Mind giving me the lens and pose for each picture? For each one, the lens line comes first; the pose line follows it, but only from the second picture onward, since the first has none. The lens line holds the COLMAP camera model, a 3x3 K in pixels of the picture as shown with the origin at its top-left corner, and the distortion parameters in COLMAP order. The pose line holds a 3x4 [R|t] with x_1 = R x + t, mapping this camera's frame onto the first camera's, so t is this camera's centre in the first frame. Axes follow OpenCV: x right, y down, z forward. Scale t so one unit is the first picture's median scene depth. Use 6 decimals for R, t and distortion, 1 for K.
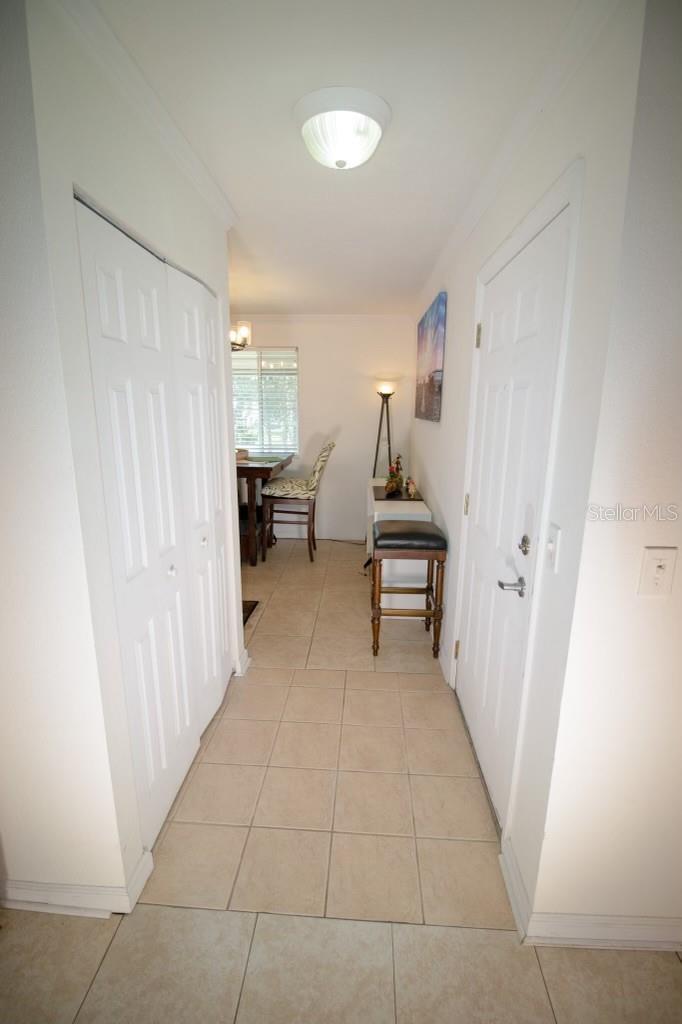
lens RADIAL K [[473.3, 0, 337.3], [0, 473.3, 515.7], [0, 0, 1]] dist [0.000045, -0.012732]
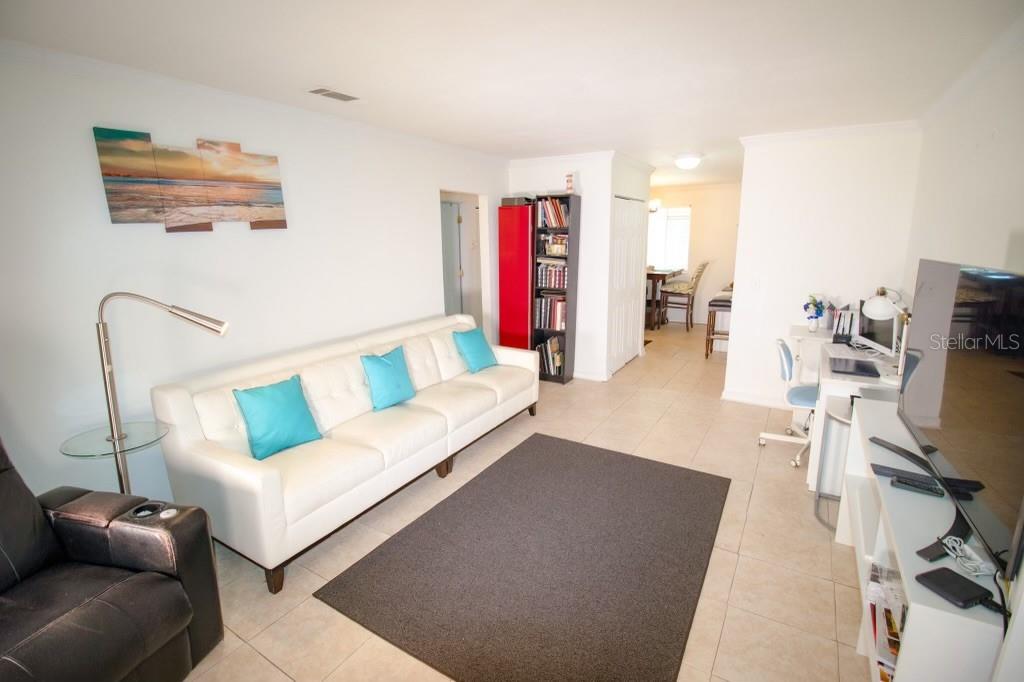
lens RADIAL K [[473.3, 0, 510.0], [0, 473.3, 335.6], [0, 0, 1]] dist [0.000045, -0.012732]
pose [[0.879609, 0.077294, -0.469375, 0.190133], [-0.087979, 0.996122, -0.000837, 0.174806], [0.467490, 0.042031, 0.882998, -0.824807]]
